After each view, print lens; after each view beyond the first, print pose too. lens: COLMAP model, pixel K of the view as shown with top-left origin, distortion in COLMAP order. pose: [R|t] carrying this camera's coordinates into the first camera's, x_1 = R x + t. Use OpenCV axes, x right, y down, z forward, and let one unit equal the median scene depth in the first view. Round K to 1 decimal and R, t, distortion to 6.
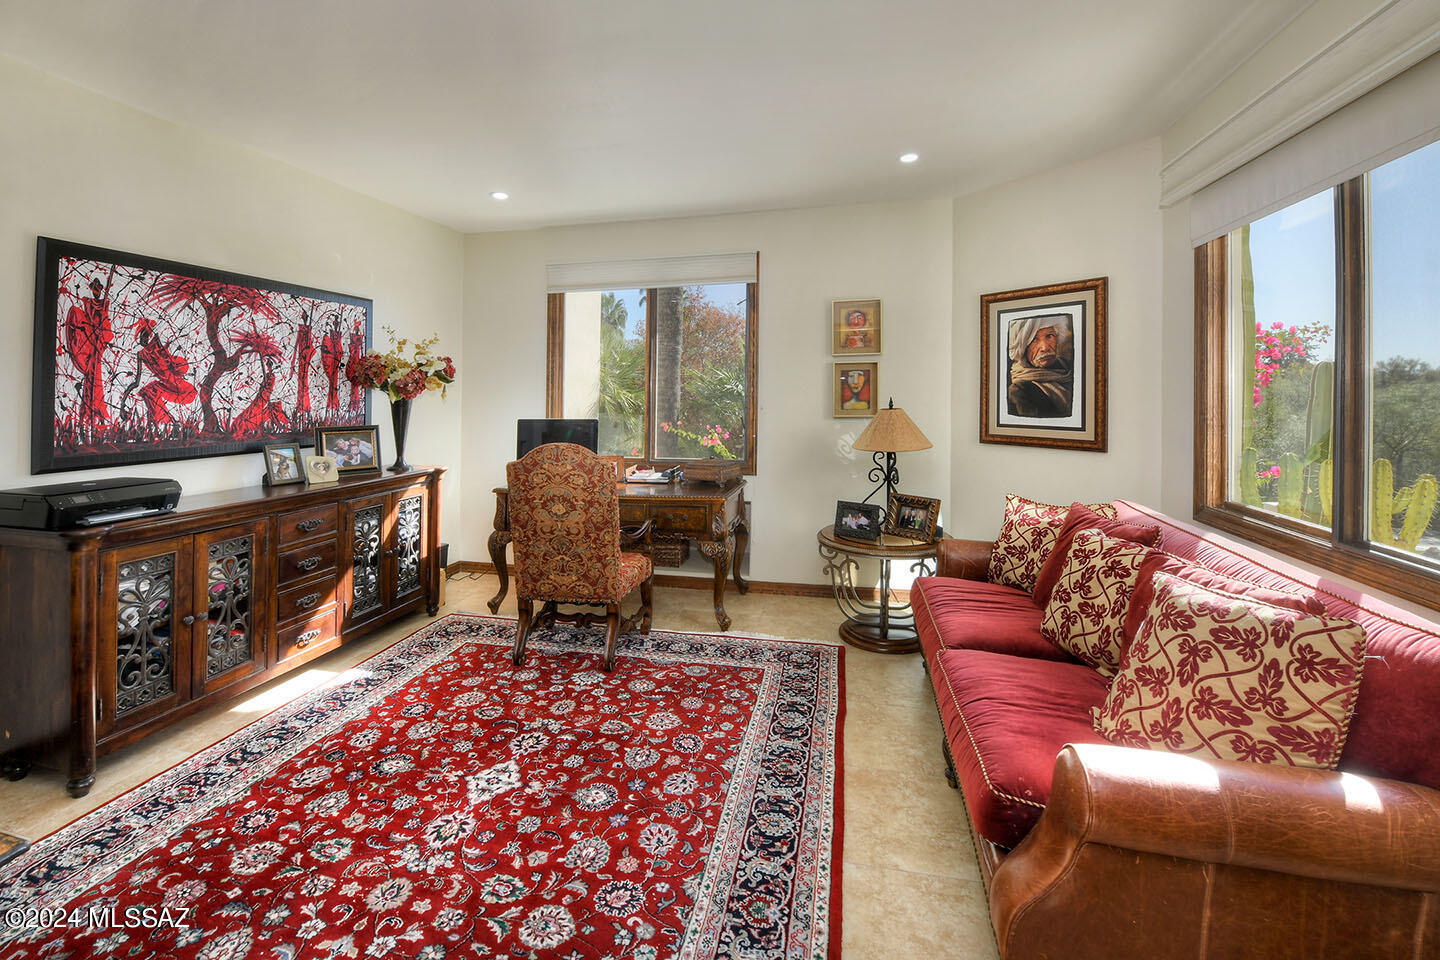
lens RADIAL K [[593.4, 0, 720.0], [0, 593.4, 480.0], [0, 0, 1]] dist [-0.017397, -0.000039]
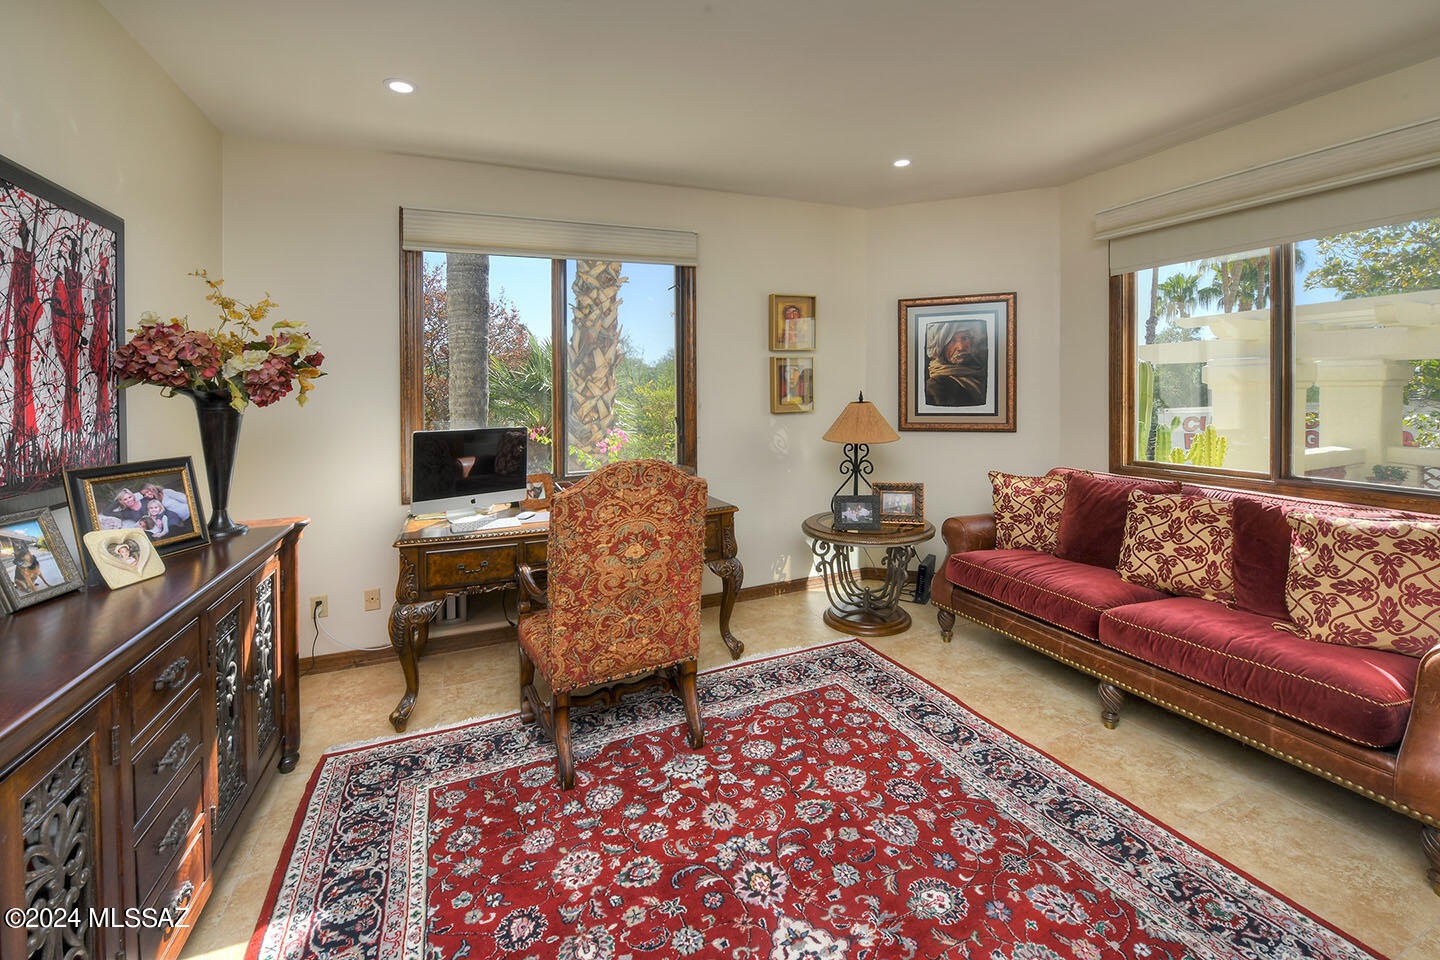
lens RADIAL K [[572.1, 0, 718.3], [0, 572.1, 473.5], [0, 0, 1]] dist [-0.012897, -0.003210]
pose [[0.814482, -0.094947, 0.572368, -0.570324], [0.098491, 0.994827, 0.024873, -0.051253], [-0.571769, 0.036115, 0.819620, 0.367360]]
